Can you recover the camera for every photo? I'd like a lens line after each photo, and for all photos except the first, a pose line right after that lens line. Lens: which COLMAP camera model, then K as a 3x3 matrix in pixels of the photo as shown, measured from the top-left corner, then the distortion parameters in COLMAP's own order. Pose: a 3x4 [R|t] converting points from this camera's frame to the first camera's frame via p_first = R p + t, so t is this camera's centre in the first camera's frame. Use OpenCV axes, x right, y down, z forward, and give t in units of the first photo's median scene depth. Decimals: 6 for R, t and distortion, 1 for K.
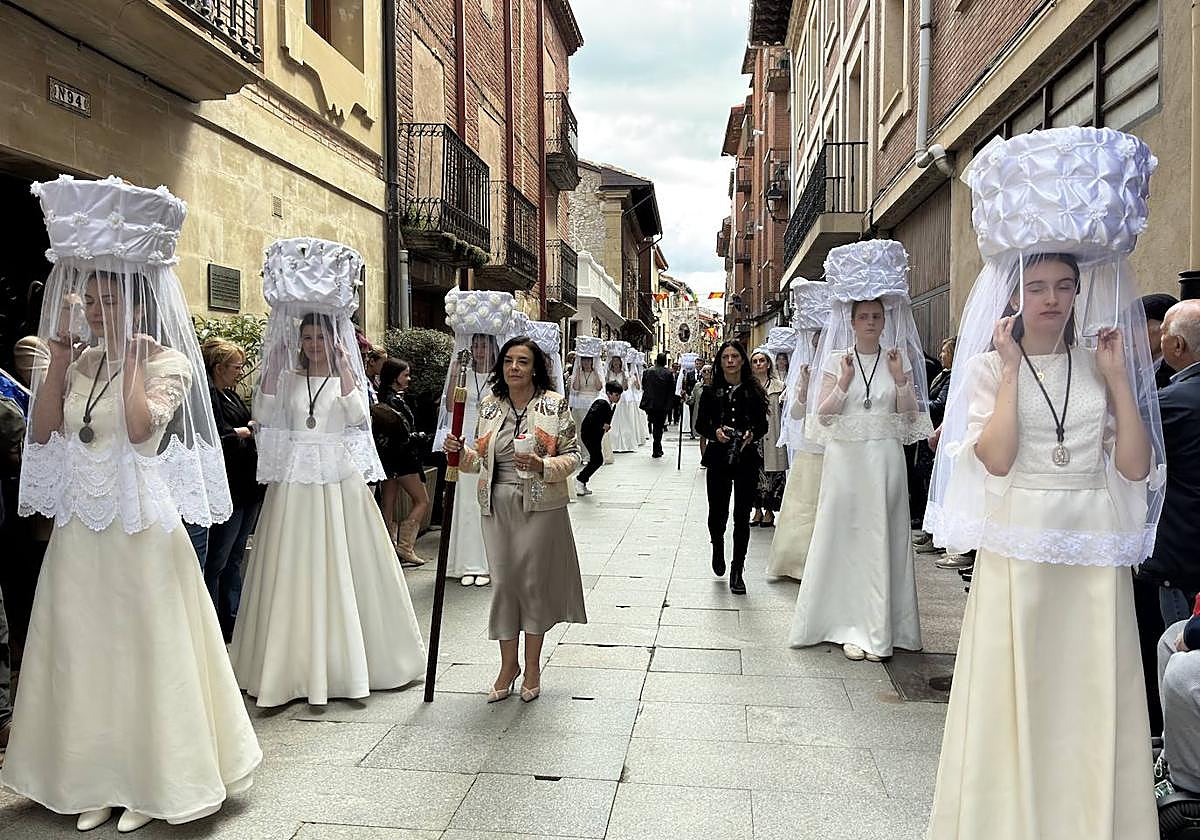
lens RADIAL K [[921.7, 0, 608.0], [0, 921.7, 398.7], [0, 0, 1]] dist [0.040864, -0.049237]
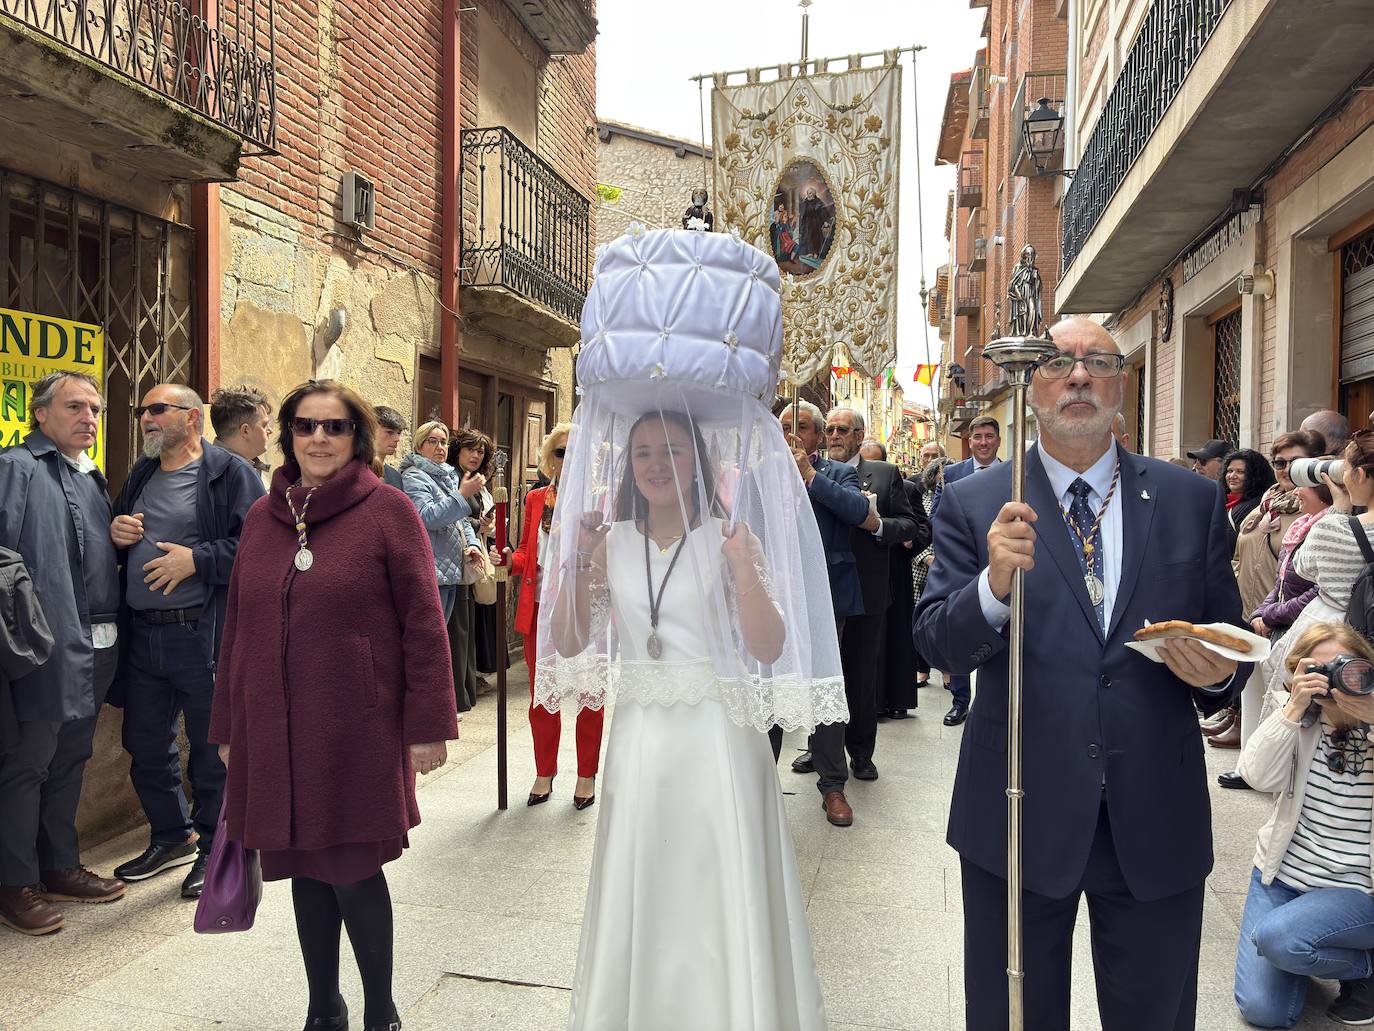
lens RADIAL K [[1054.9, 0, 688.1], [0, 1054.9, 510.0], [0, 0, 1]] dist [0.050754, -0.066797]
pose [[0.994433, 0.009261, -0.104960, 0.075938], [-0.009366, 0.999956, -0.000501, -0.015681], [0.104951, 0.001482, 0.994476, 0.596932]]
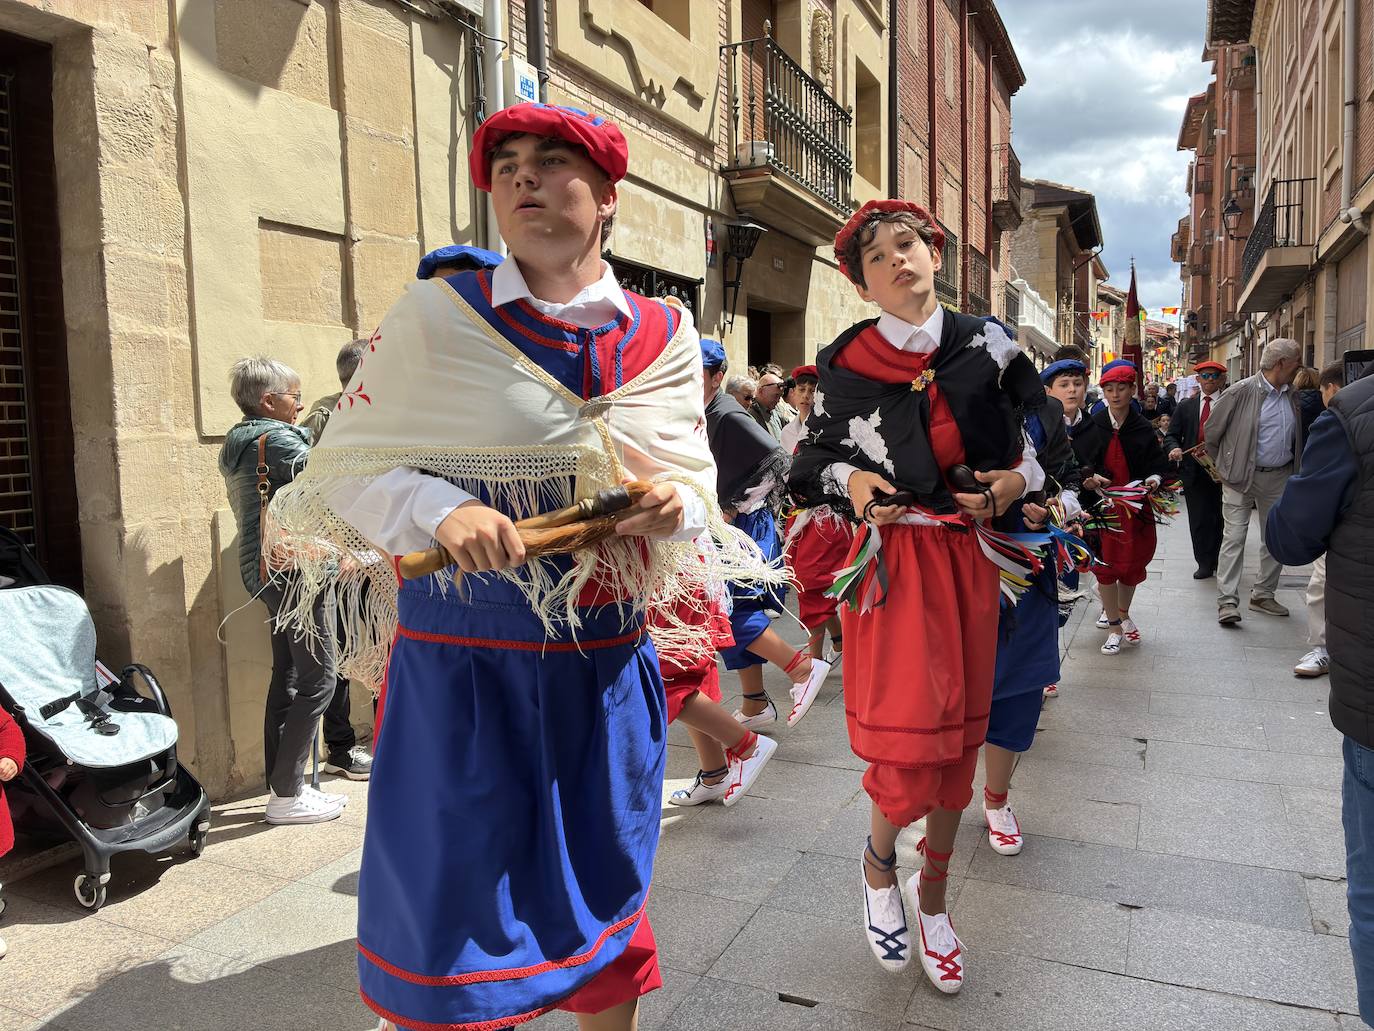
lens RADIAL K [[1054.9, 0, 694.6], [0, 1054.9, 497.1], [0, 0, 1]] dist [0.050754, -0.066797]
pose [[0.954198, 0.006949, -0.299094, -0.026117], [0.010284, 0.998378, 0.056005, 0.008481], [0.298998, -0.056516, 0.952579, -0.325421]]
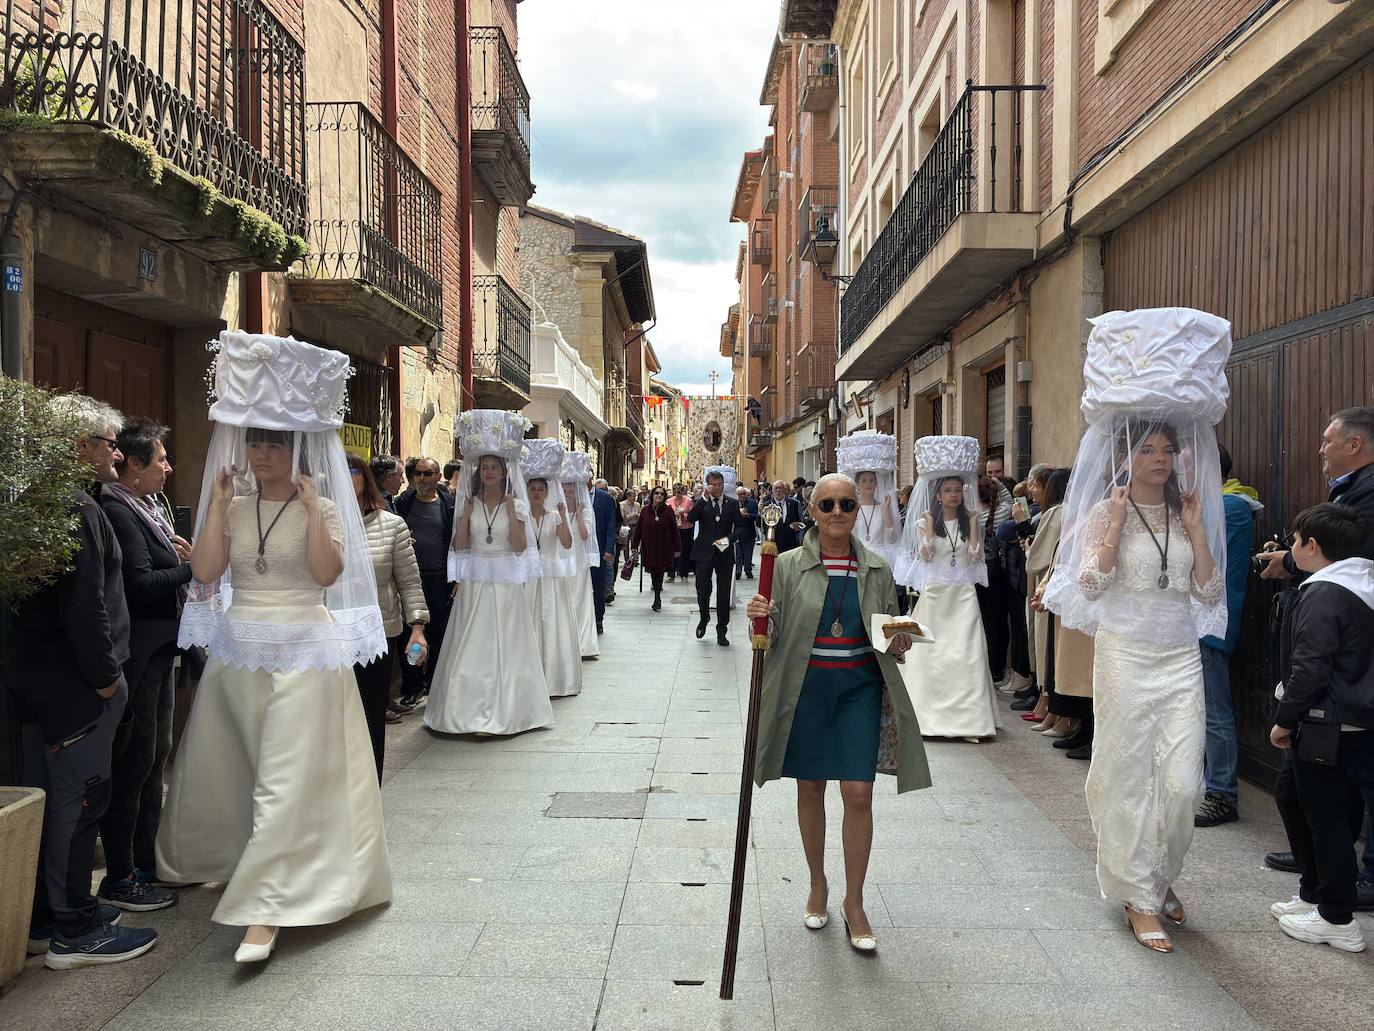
lens RADIAL K [[1054.9, 0, 693.7], [0, 1054.9, 517.1], [0, 0, 1]] dist [0.050754, -0.066797]
pose [[0.995080, -0.002549, 0.099045, 0.006298], [0.003439, 0.999955, -0.008813, -0.011964], [-0.099018, 0.009110, 0.995044, 0.328524]]
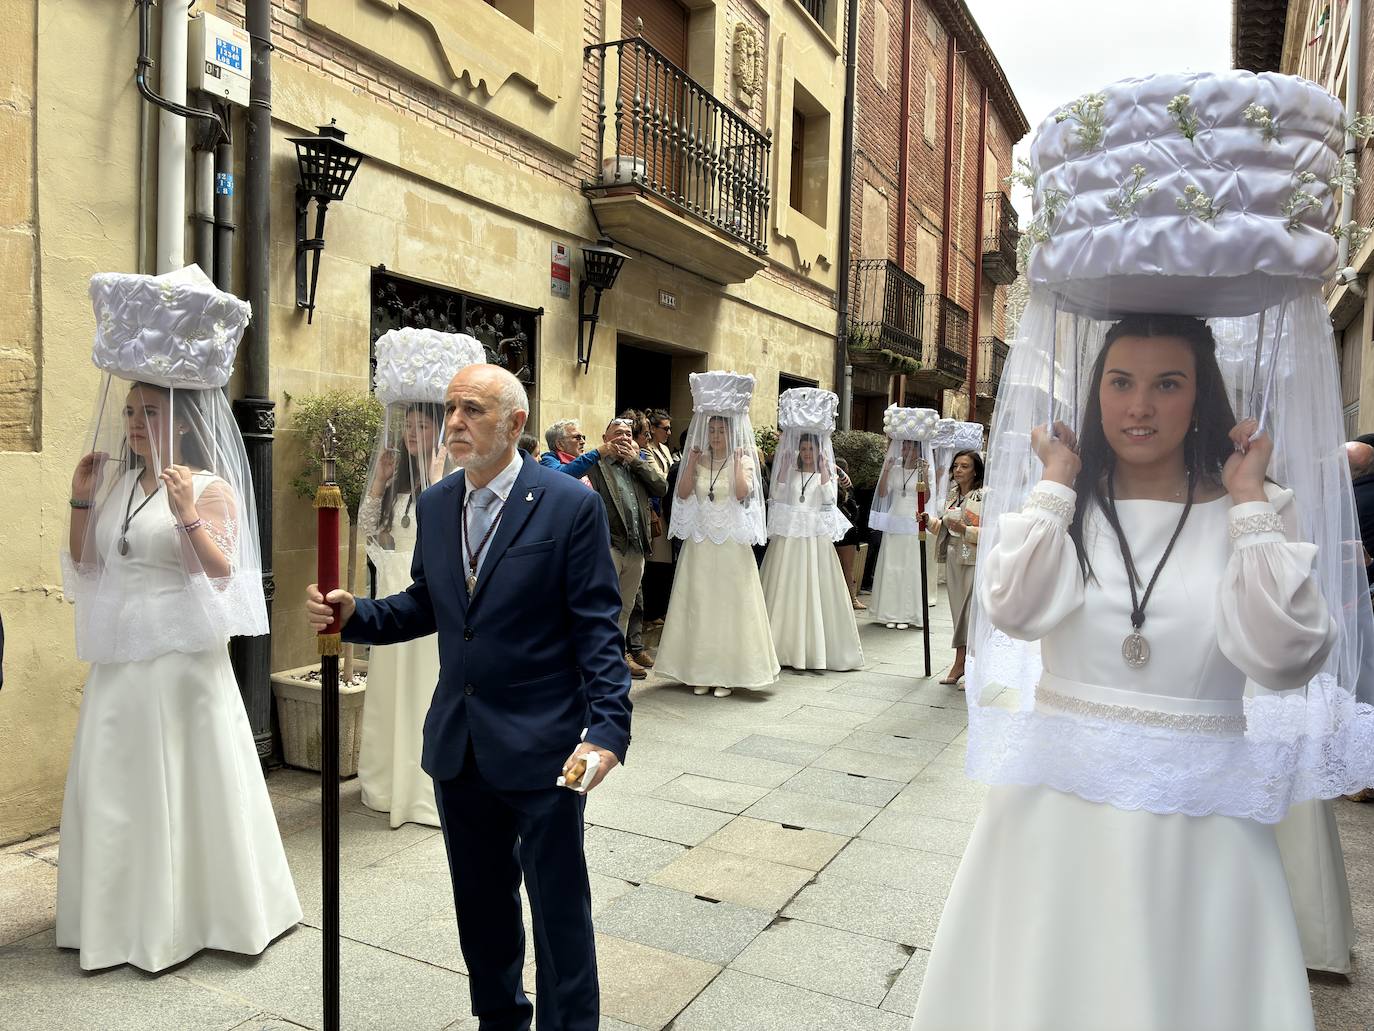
lens RADIAL K [[1054.9, 0, 693.1], [0, 1054.9, 510.3], [0, 0, 1]] dist [0.050754, -0.066797]
pose [[0.943144, 0.043756, -0.329492, 0.031109], [-0.037375, 0.998971, 0.025678, 0.001430], [0.330277, -0.011904, 0.943809, -0.225048]]
